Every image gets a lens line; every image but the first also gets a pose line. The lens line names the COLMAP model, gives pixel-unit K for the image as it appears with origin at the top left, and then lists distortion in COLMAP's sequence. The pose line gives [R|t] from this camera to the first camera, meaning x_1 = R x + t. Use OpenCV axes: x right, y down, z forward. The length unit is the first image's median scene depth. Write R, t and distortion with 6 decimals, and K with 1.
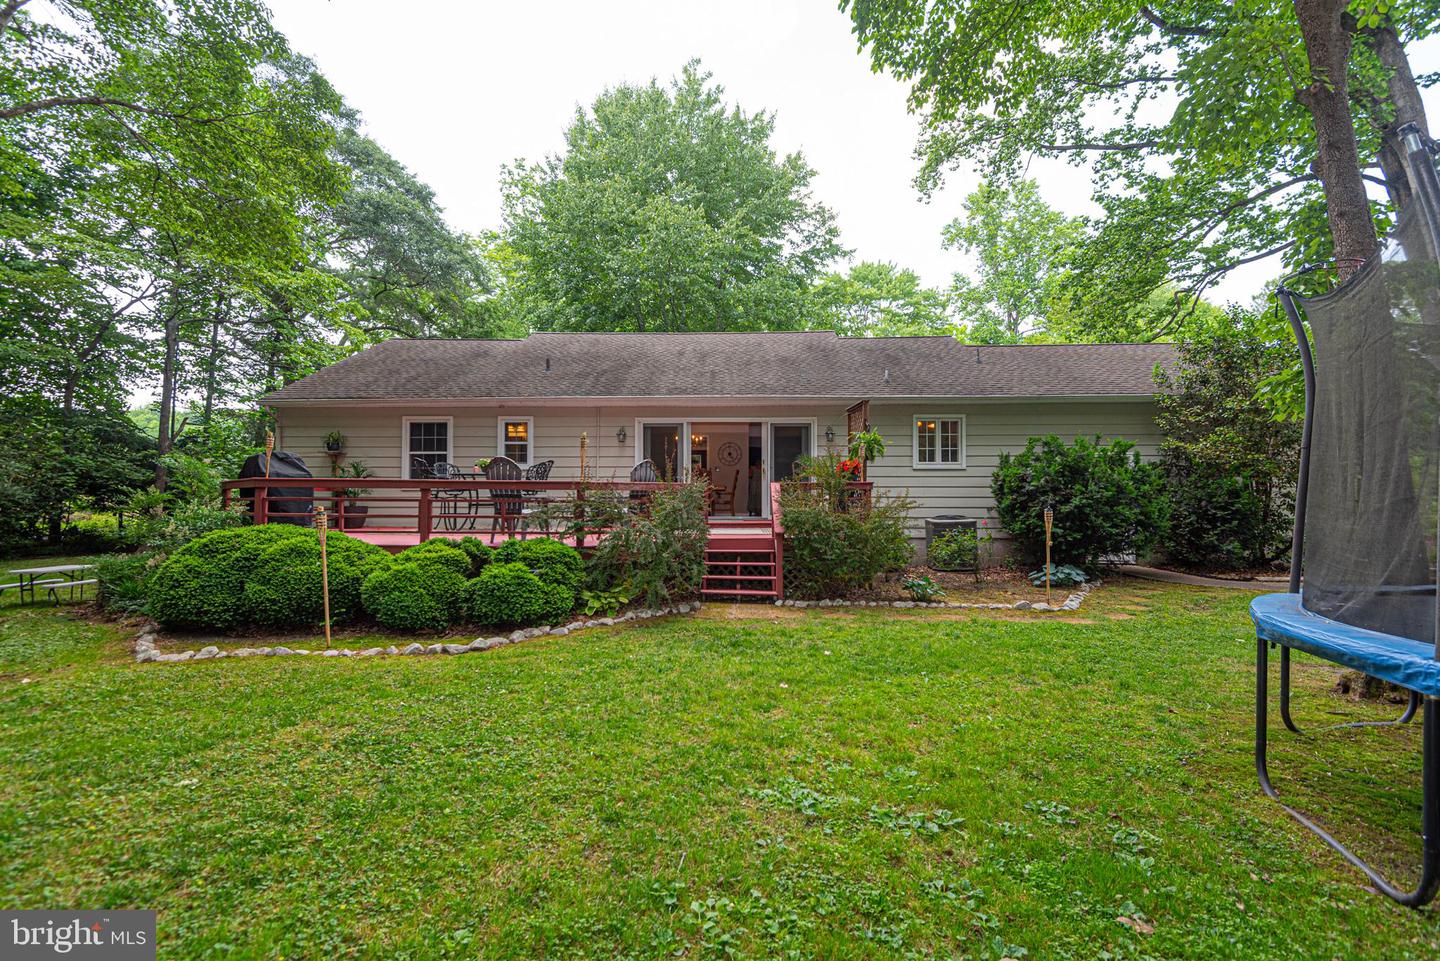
lens RADIAL K [[665.4, 0, 697.4], [0, 665.4, 480.9], [0, 0, 1]] dist [0.018781, -0.003296]
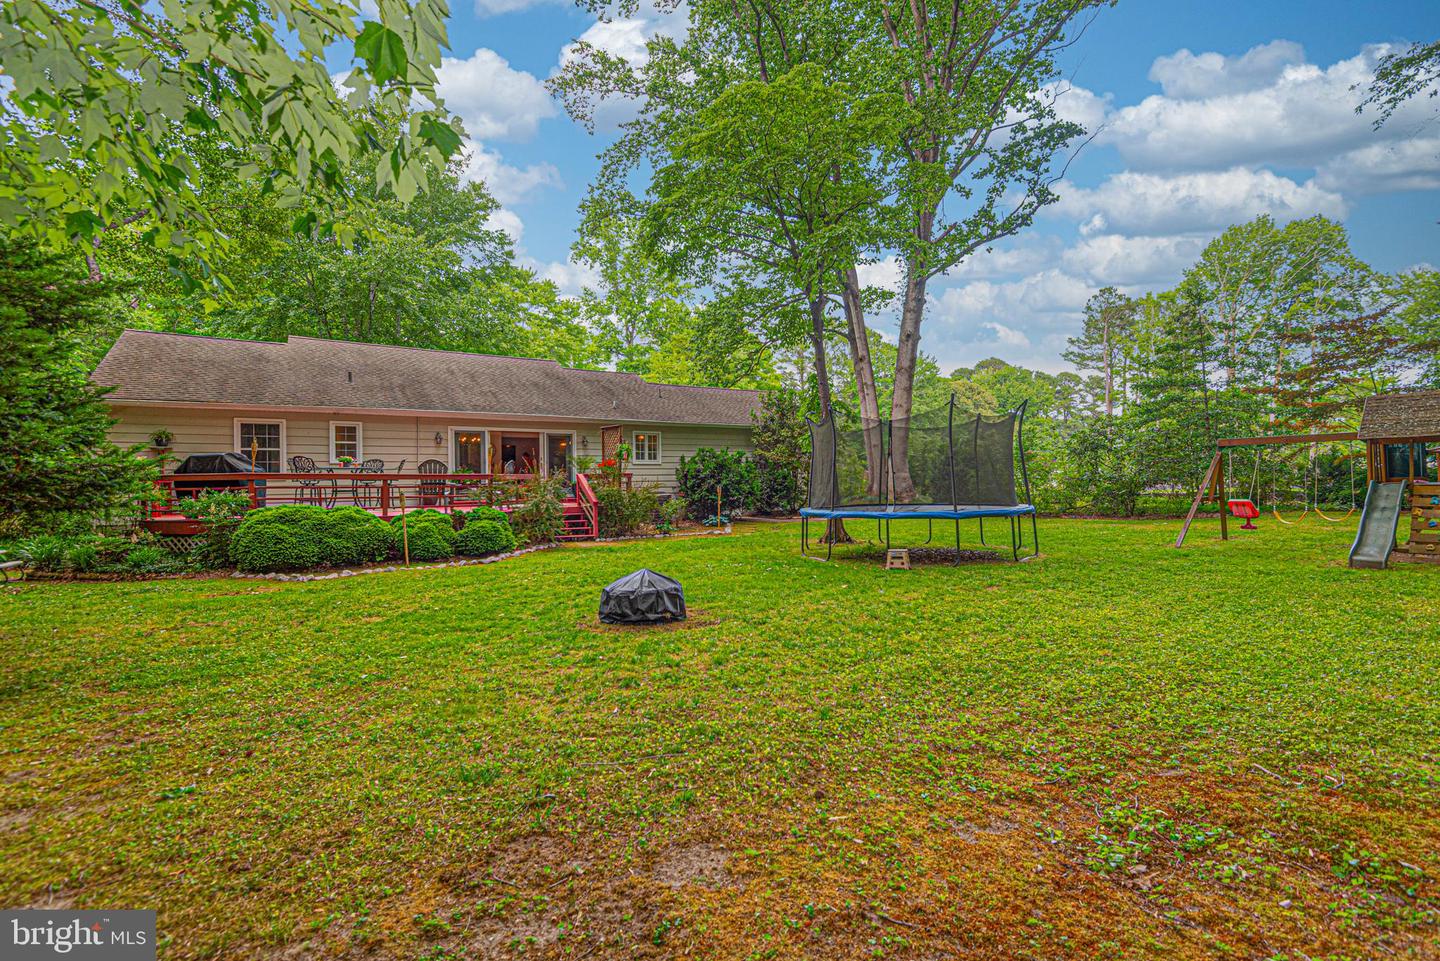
lens RADIAL K [[665.4, 0, 718.2], [0, 665.4, 482.7], [0, 0, 1]] dist [0.018781, -0.003296]
pose [[0.825848, -0.013637, 0.563727, -0.438623], [0.000060, 0.999710, 0.024097, -0.012148], [-0.563892, -0.019866, 0.825609, -0.479891]]
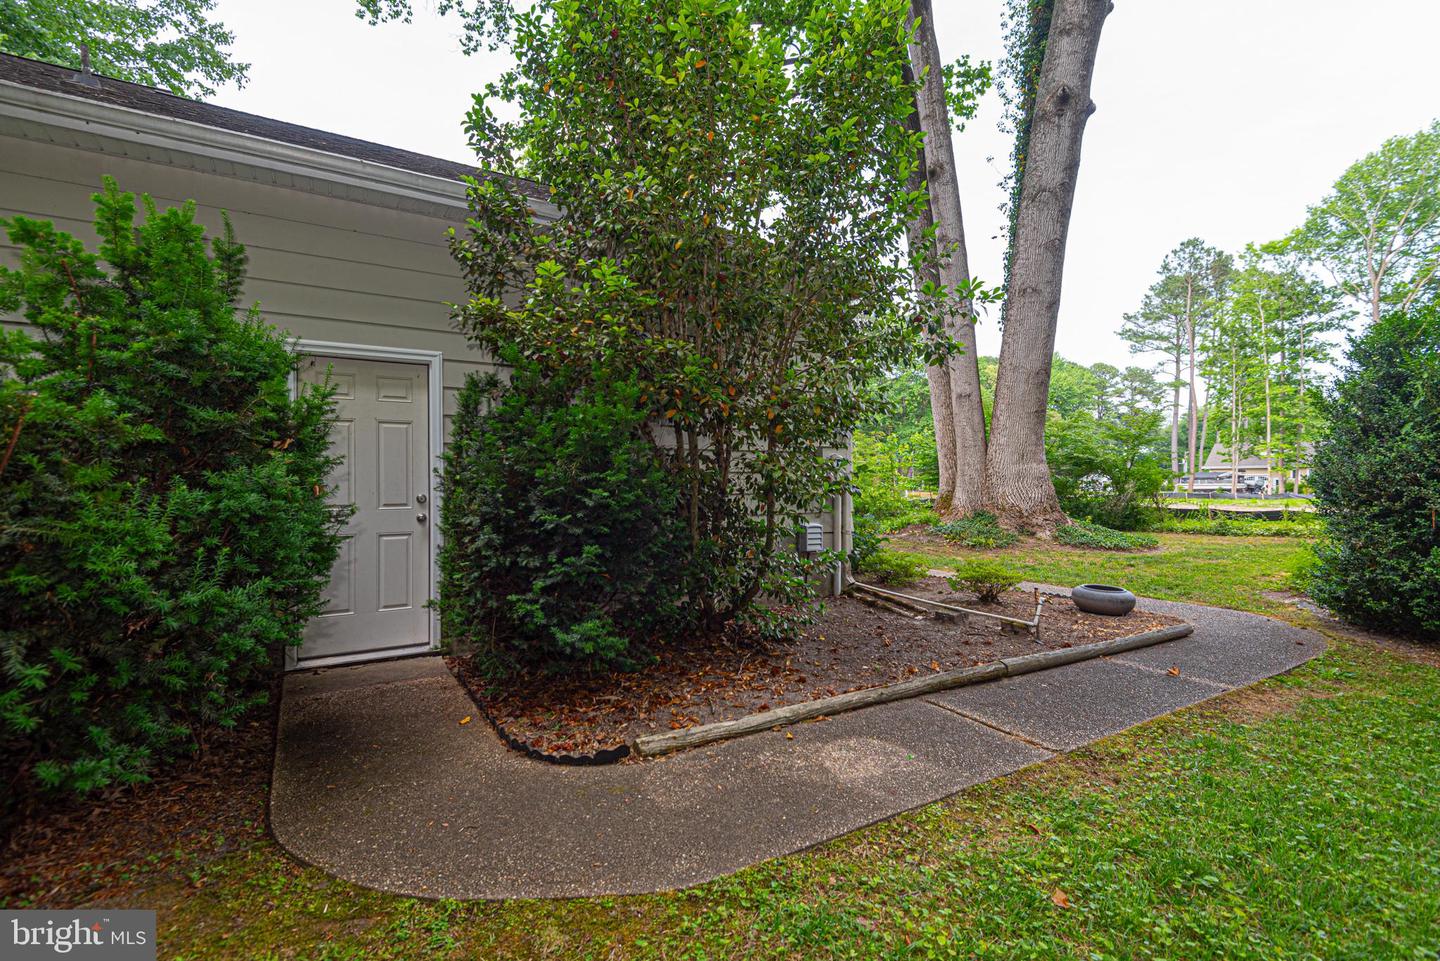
lens RADIAL K [[665.4, 0, 720.2], [0, 665.4, 475.5], [0, 0, 1]] dist [0.018781, -0.003296]
pose [[0.826624, 0.000139, 0.562754, 0.589356], [-0.007194, 0.999921, 0.010321, 0.022045], [-0.562708, -0.012580, 0.826560, 0.628709]]
